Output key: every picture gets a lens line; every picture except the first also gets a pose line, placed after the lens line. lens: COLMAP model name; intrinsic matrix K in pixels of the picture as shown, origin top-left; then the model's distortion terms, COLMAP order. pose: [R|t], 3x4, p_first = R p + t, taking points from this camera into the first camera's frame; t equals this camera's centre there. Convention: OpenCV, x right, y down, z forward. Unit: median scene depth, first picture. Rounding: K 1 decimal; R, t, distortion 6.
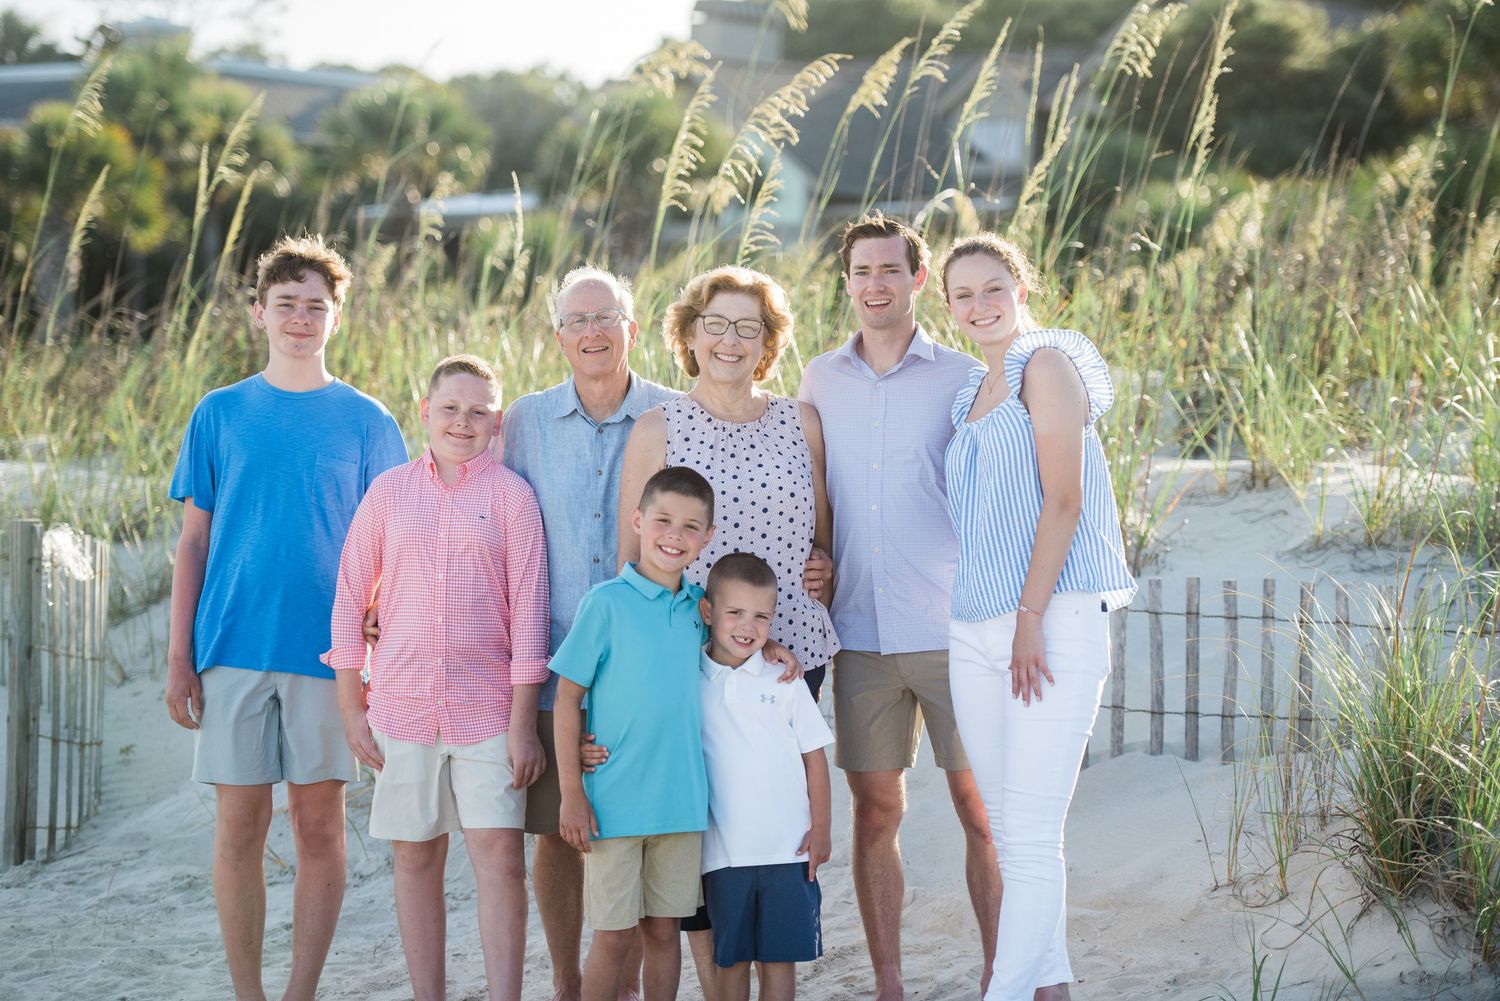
lens RADIAL K [[4368.8, 0, 750.0], [0, 4368.8, 500.5], [0, 0, 1]] dist [0.133117, 2.035705]
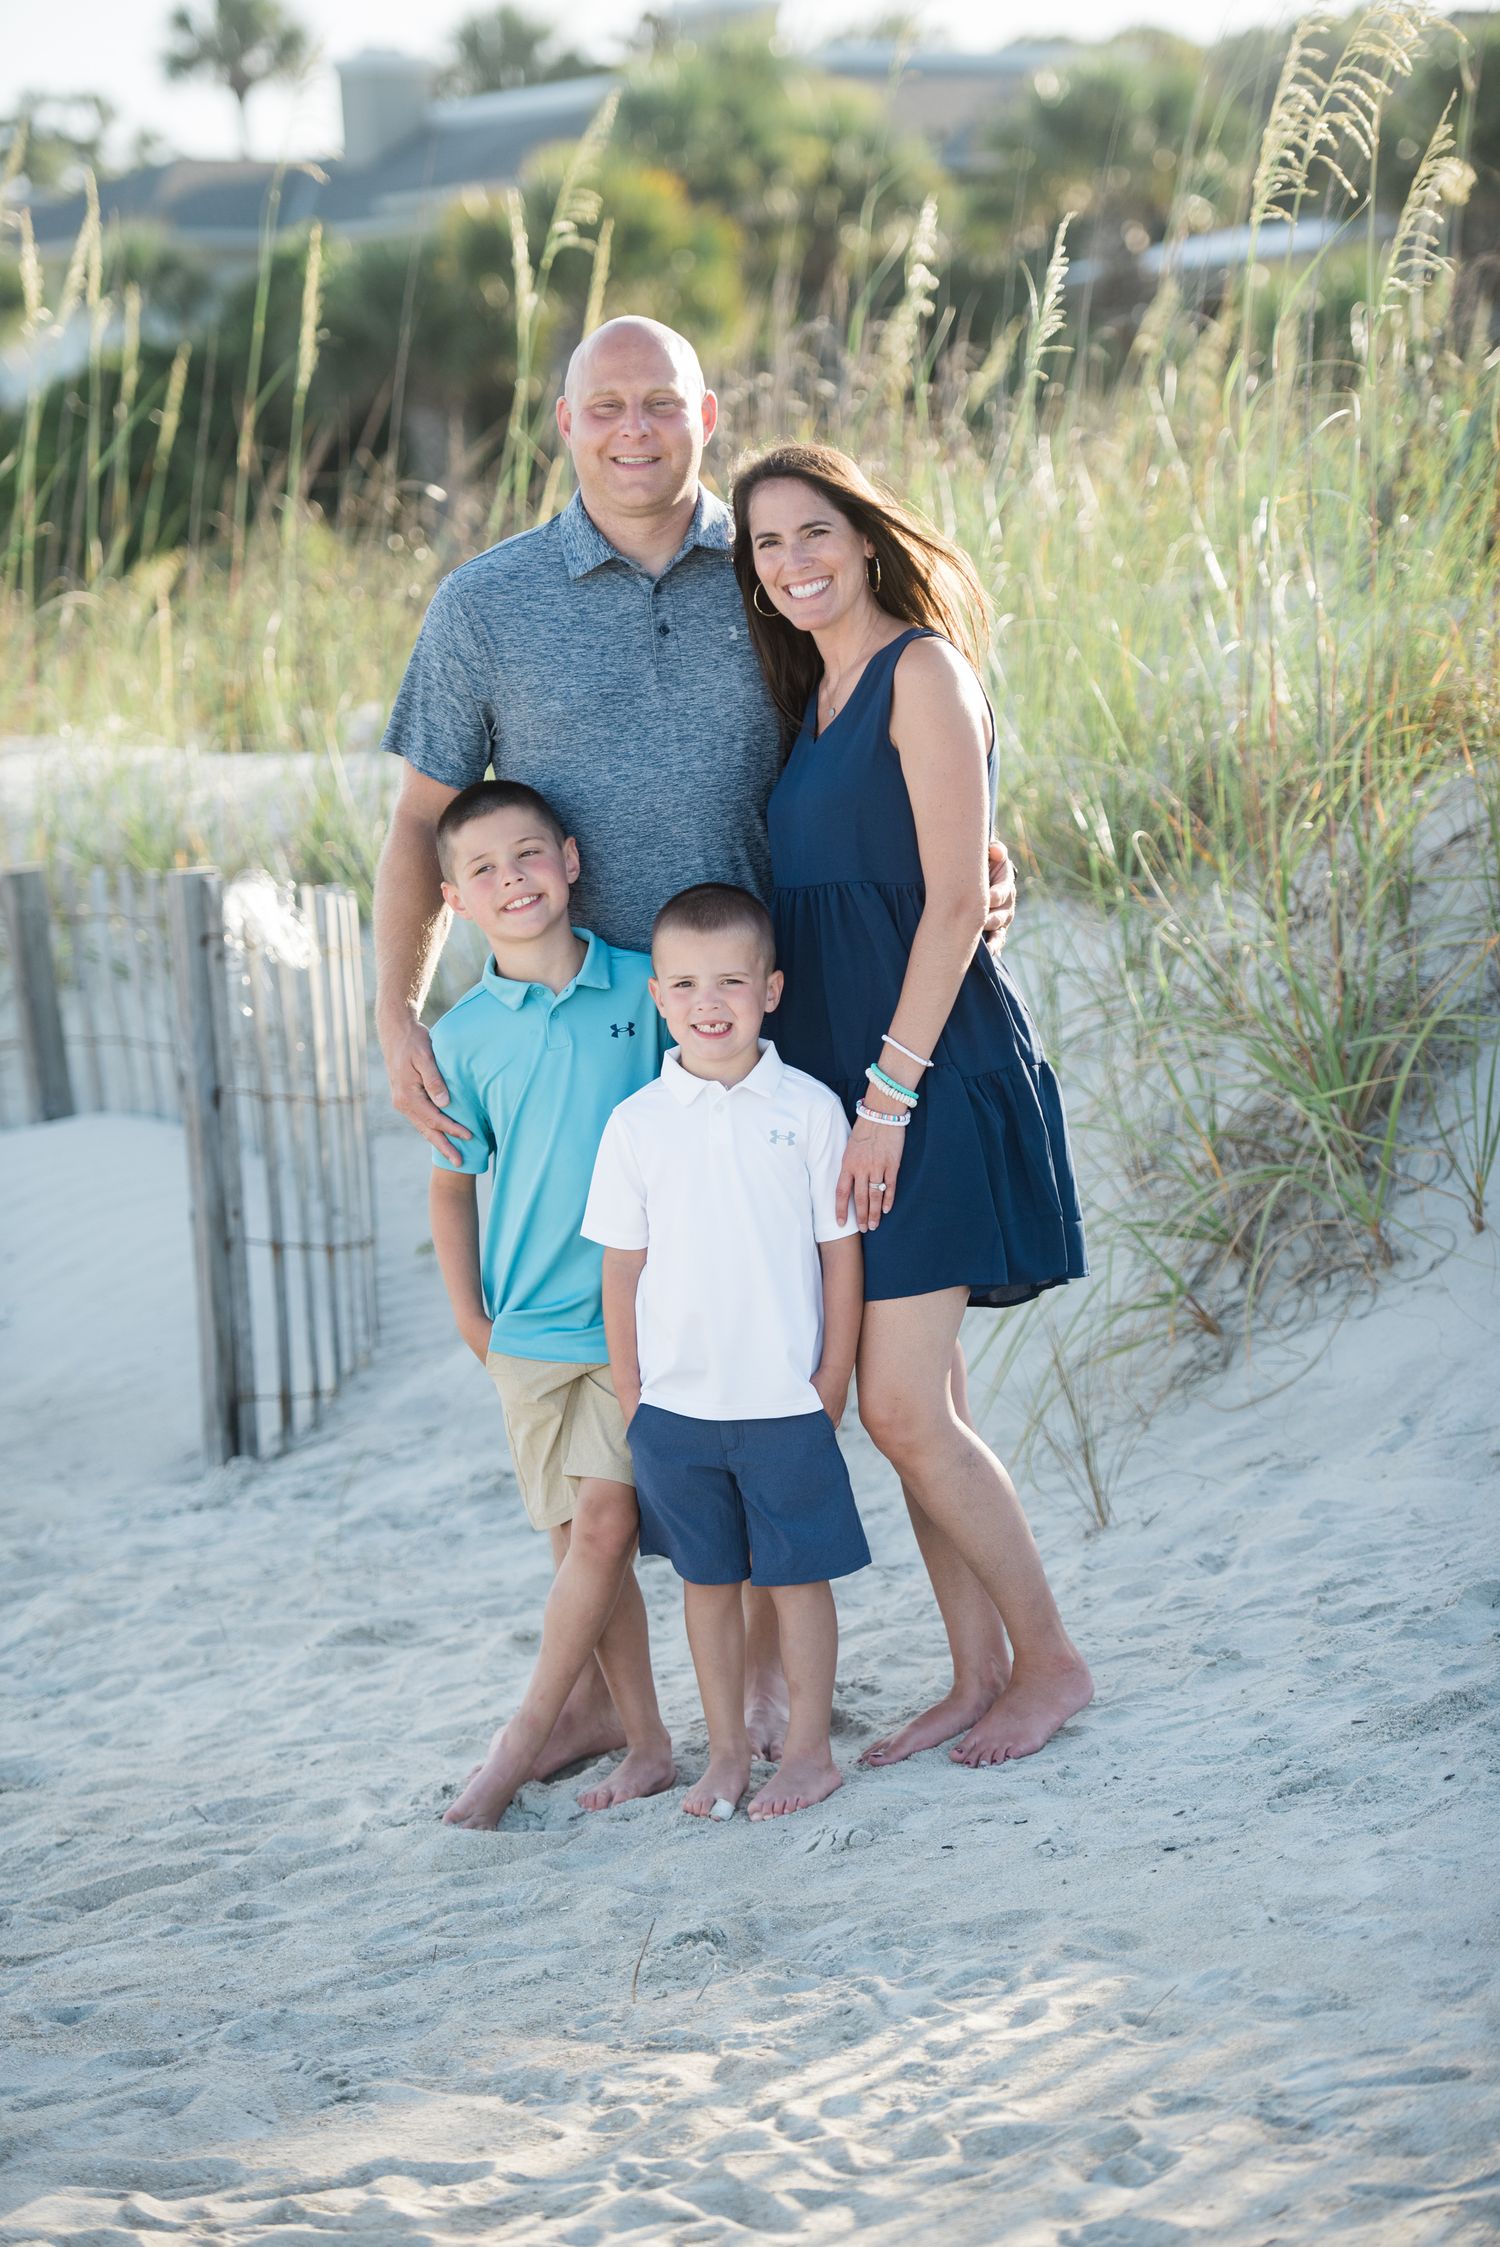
lens RADIAL K [[6953.8, 0, 750.0], [0, 6953.8, 1123.5], [0, 0, 1]] dist [0.345215, -0.157561]
pose [[0.986524, -0.071205, -0.147307, 0.039399], [0.079464, 0.995535, 0.050949, -0.003253], [0.143022, -0.061968, 0.987778, 0.104213]]
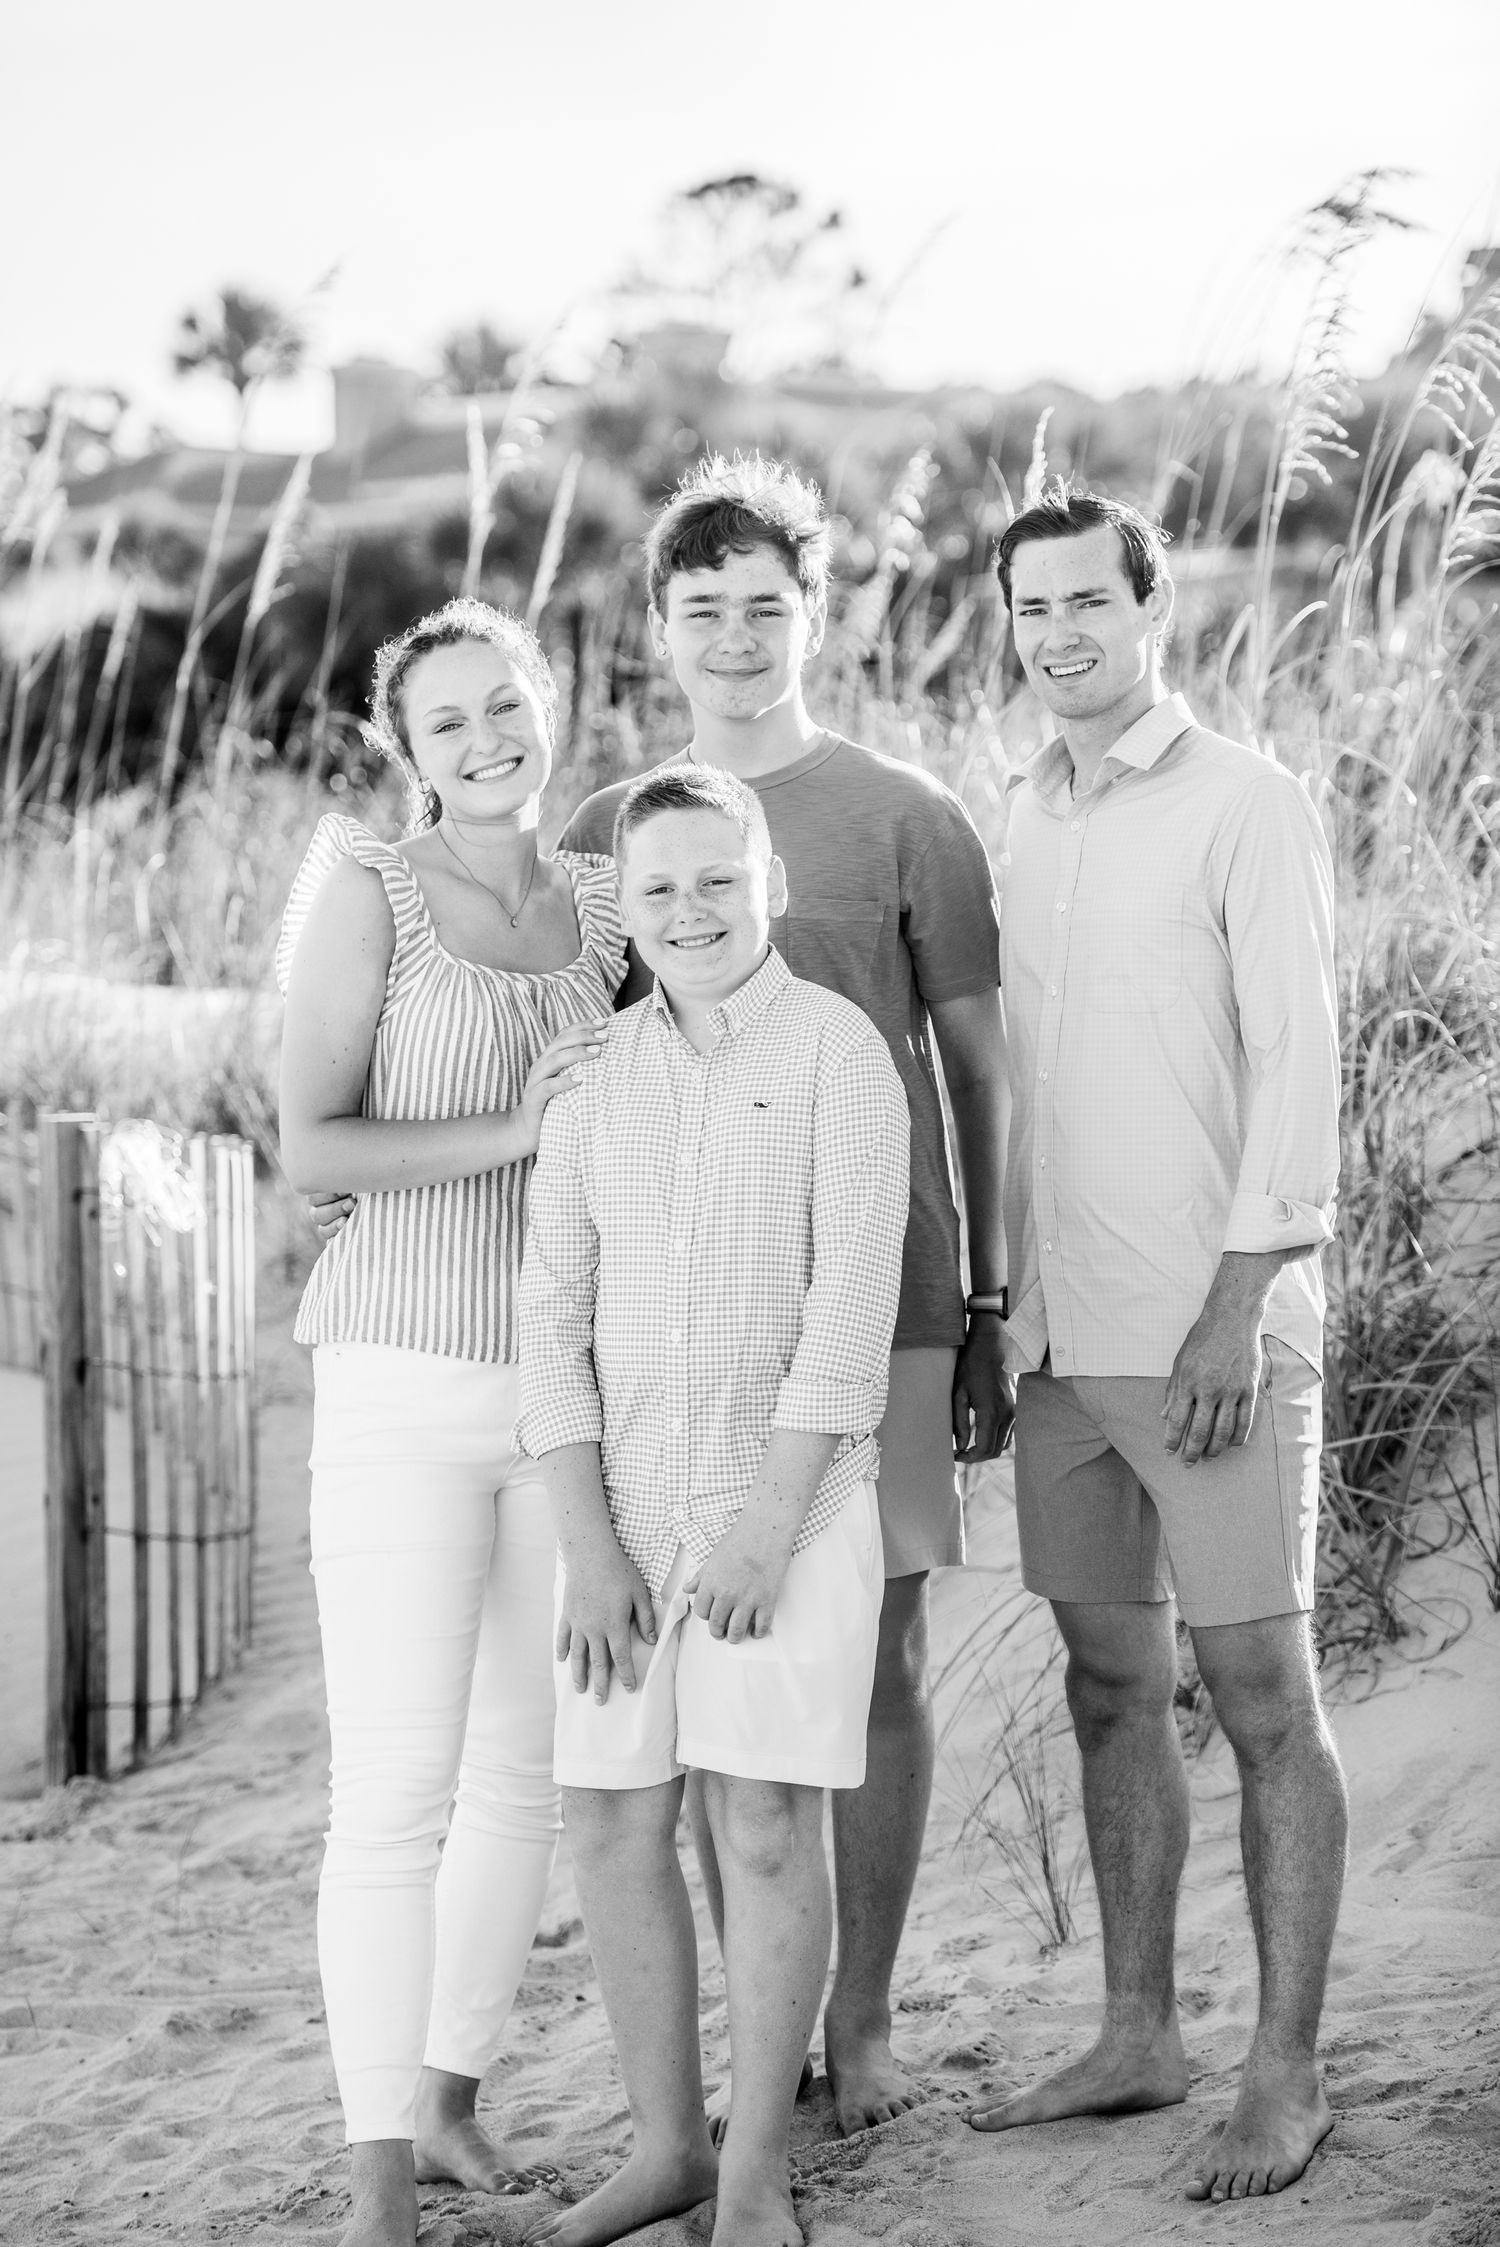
lens RADIAL K [[6234.6, 0, 750.0], [0, 6234.6, 1123.5], [0, 0, 1]] dist [0.151417, 1.604179]
pose [[0.991050, -0.025473, -0.131038, 0.012022], [0.028040, 0.999449, 0.017786, -0.005672], [0.130513, -0.021301, 0.991218, 0.274982]]
